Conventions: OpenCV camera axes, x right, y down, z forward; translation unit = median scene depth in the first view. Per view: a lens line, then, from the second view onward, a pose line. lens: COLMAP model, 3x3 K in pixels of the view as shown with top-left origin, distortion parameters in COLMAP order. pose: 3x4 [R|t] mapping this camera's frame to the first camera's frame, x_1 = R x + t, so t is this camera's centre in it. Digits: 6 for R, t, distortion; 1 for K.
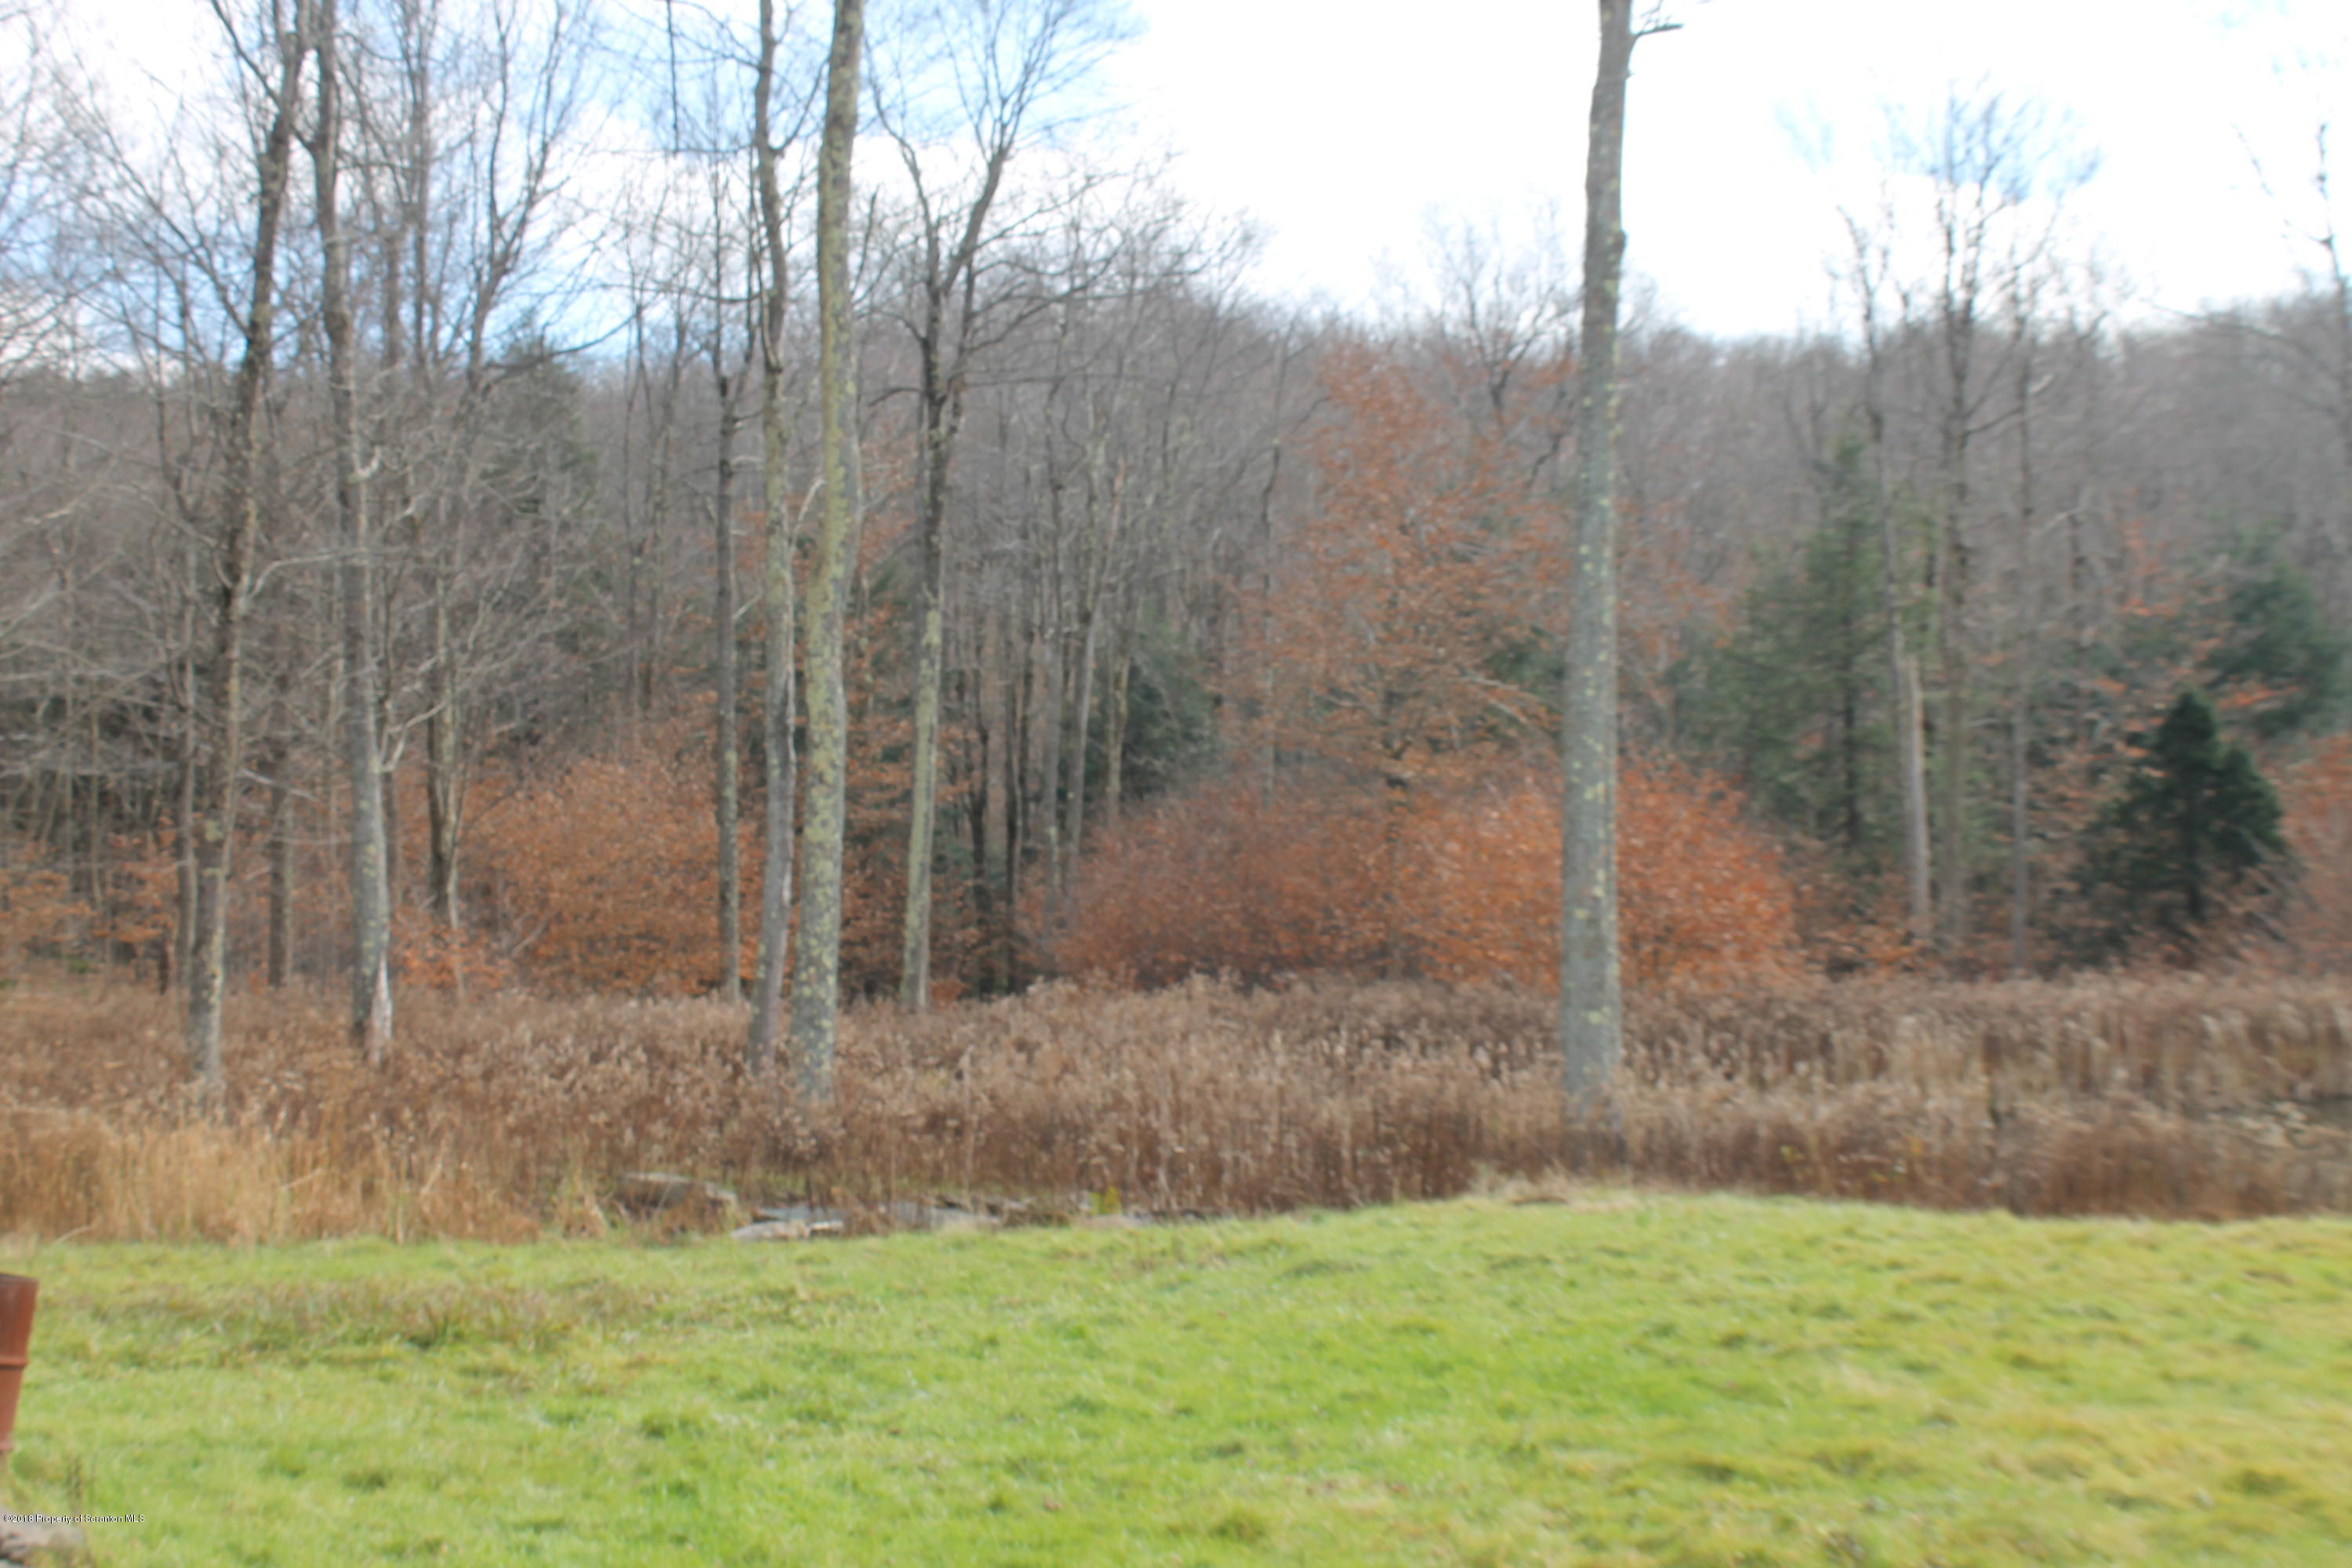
lens RADIAL K [[3321.1, 0, 1176.8], [0, 3321.1, 785.4], [0, 0, 1]] dist [-0.044075, 0.000000]
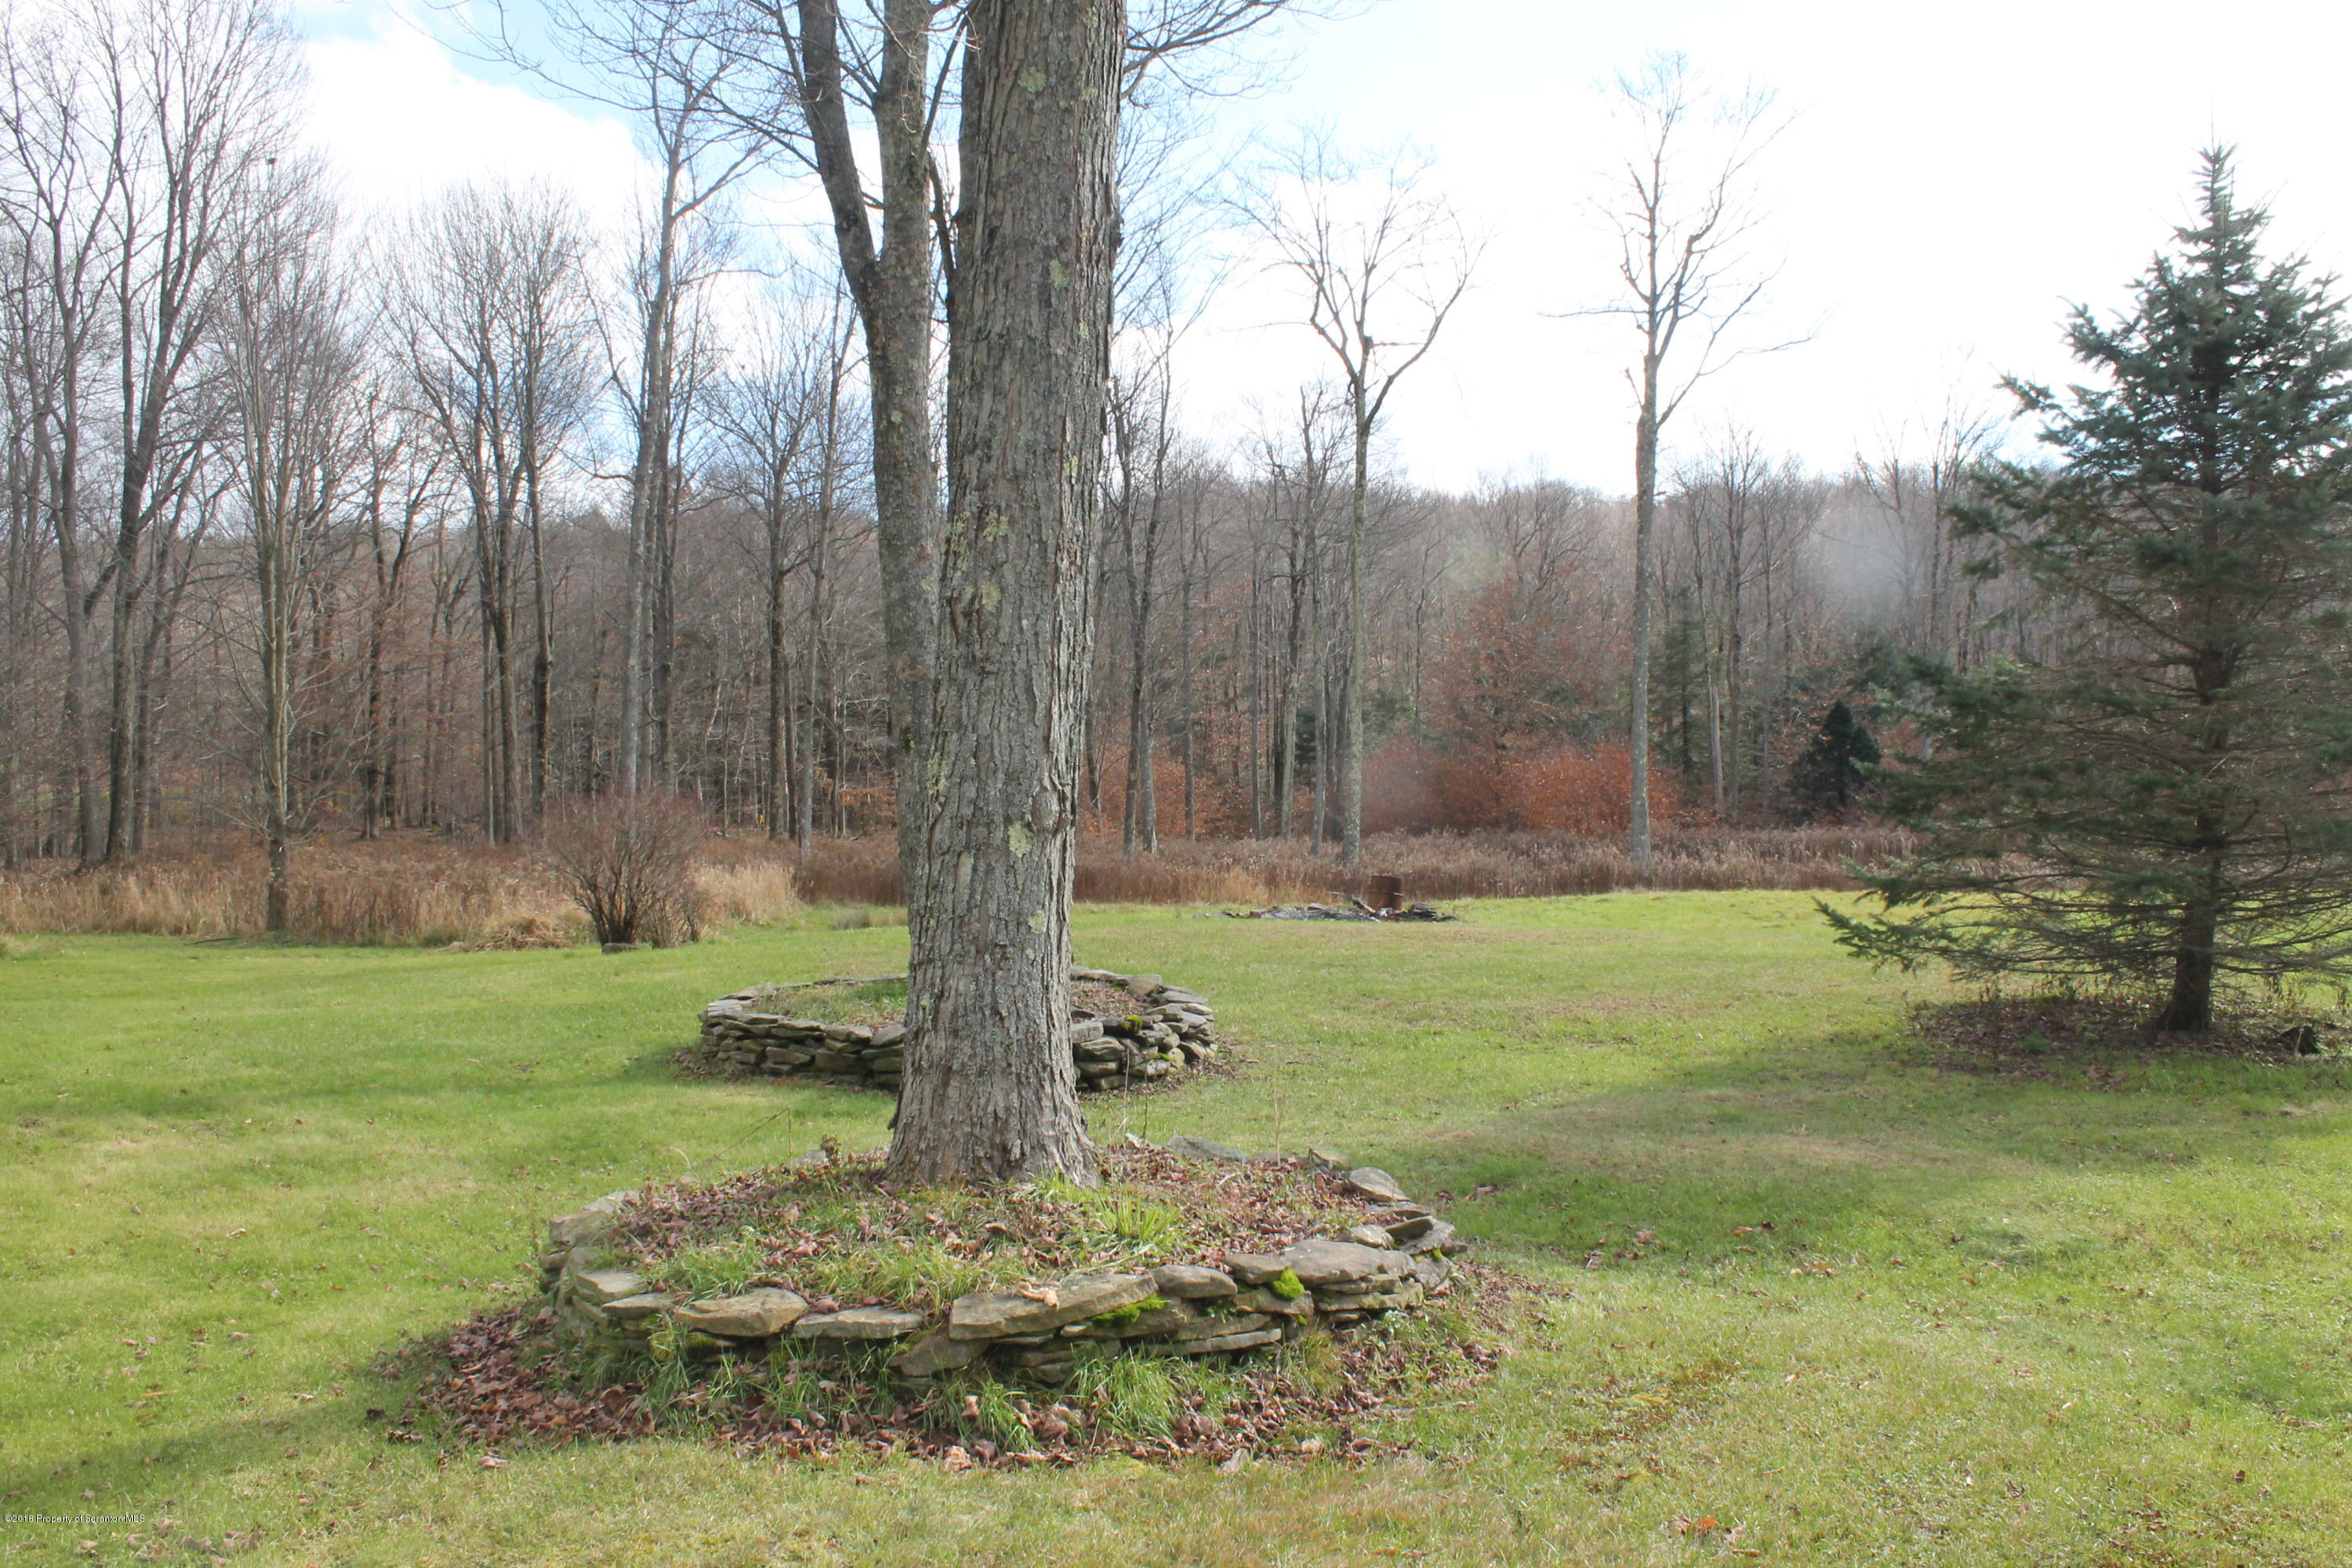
lens RADIAL K [[2014.1, 0, 1184.7], [0, 2014.1, 762.4], [0, 0, 1]] dist [-0.044538, 0.017664]
pose [[0.999828, -0.002157, -0.018432, -0.159243], [0.002529, 0.999793, 0.020177, -0.023099], [0.018385, -0.020221, 0.999626, -0.517332]]
